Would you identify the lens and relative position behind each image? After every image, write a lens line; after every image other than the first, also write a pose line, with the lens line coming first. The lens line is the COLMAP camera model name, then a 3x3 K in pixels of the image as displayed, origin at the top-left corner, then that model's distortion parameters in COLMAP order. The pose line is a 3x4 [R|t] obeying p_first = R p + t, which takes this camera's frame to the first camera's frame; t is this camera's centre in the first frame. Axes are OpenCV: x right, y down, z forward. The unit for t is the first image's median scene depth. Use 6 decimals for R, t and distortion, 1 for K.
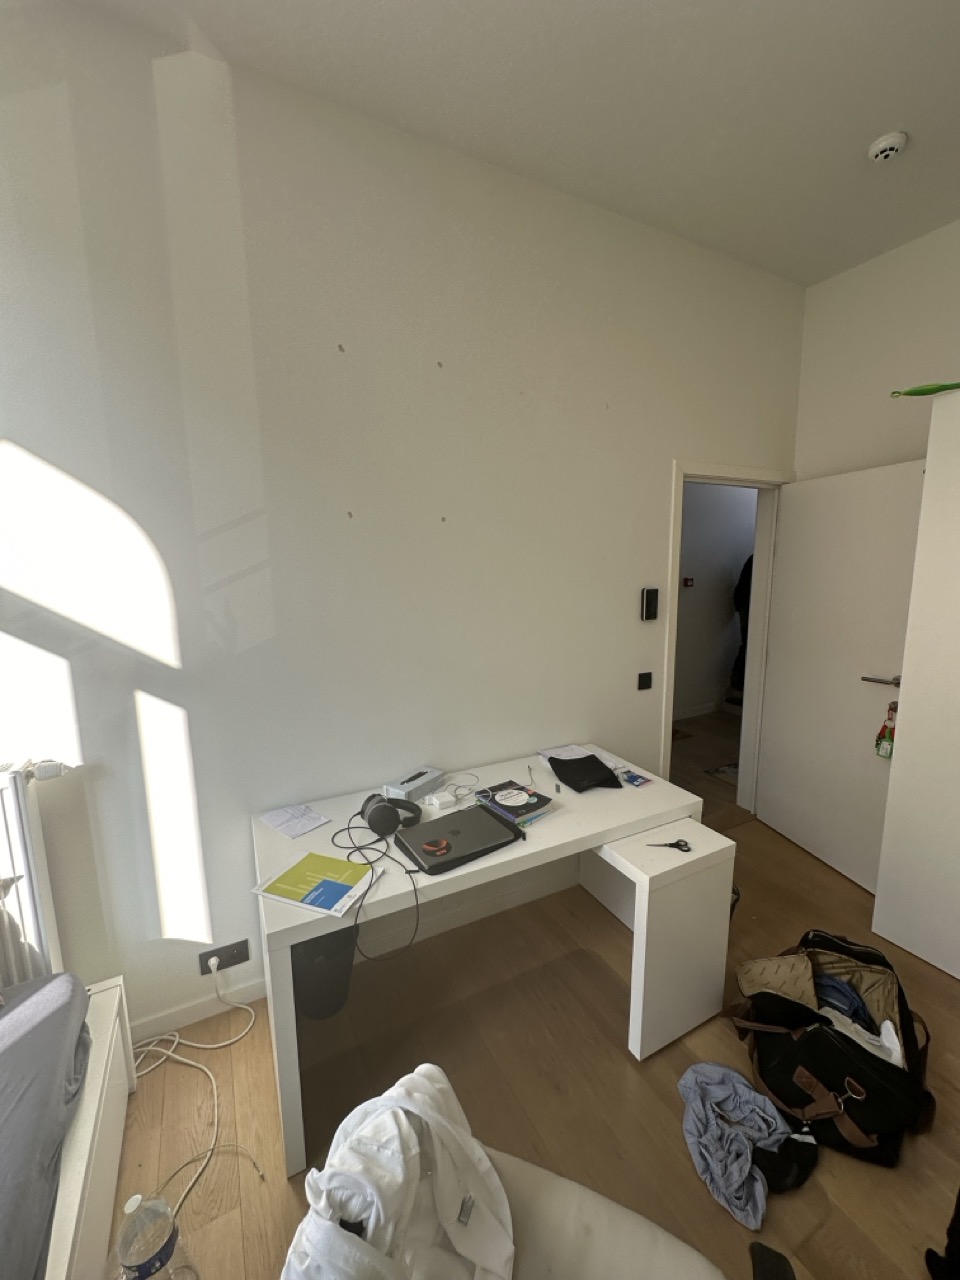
lens RADIAL K [[509.4, 0, 483.3], [0, 509.4, 638.9], [0, 0, 1]] dist [0.001089, 0.000500]
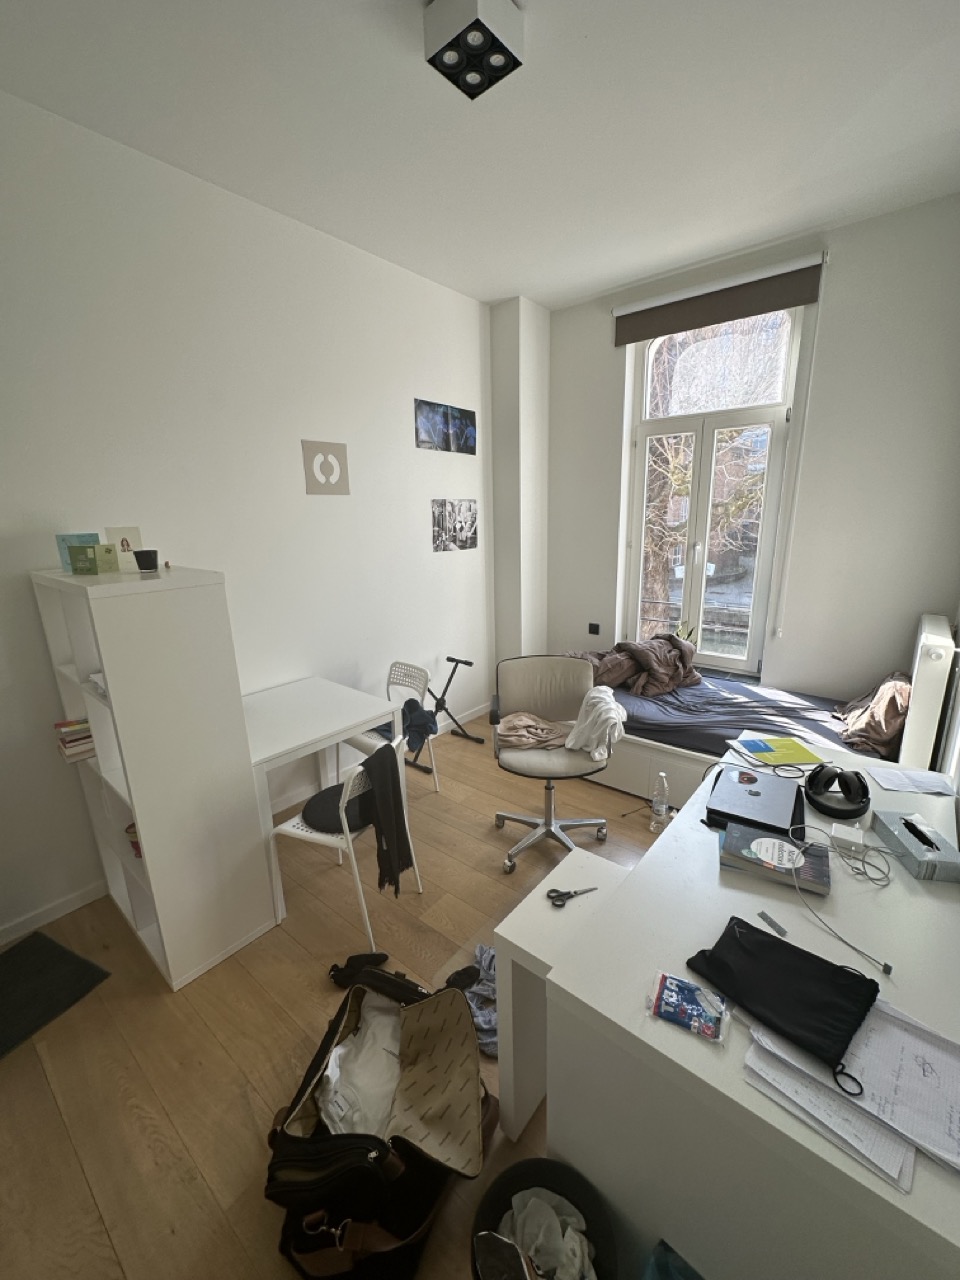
lens RADIAL K [[509.4, 0, 483.3], [0, 509.4, 638.9], [0, 0, 1]] dist [0.001089, 0.000500]
pose [[-0.920283, 0.125738, -0.370498, 0.634047], [-0.029745, 0.921728, 0.386694, -0.220541], [0.390121, 0.366889, -0.844511, 1.271868]]
